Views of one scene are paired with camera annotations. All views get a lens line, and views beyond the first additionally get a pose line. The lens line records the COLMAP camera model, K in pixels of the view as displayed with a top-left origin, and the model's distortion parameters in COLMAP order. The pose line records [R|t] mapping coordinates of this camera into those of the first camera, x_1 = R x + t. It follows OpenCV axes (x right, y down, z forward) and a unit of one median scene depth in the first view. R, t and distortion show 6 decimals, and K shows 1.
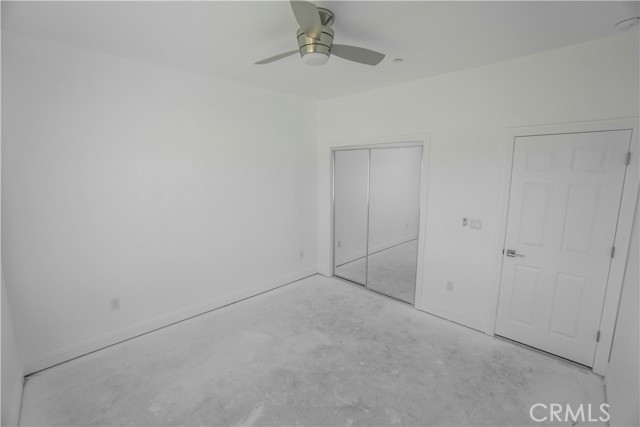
lens RADIAL K [[281.1, 0, 318.3], [0, 281.1, 212.2], [0, 0, 1]] dist [-0.023047, 0.000285]
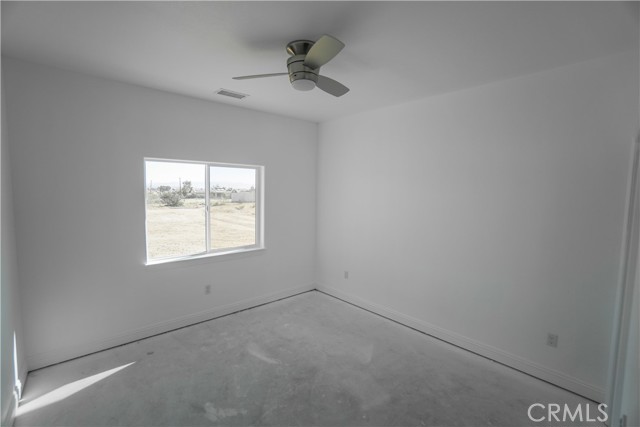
lens RADIAL K [[281.1, 0, 318.3], [0, 281.1, 212.2], [0, 0, 1]] dist [-0.023047, 0.000285]
pose [[-0.040044, 0.086150, -0.995477, 1.430996], [-0.156791, 0.983392, 0.091411, -0.230430], [0.986820, 0.159742, -0.025871, 1.493052]]
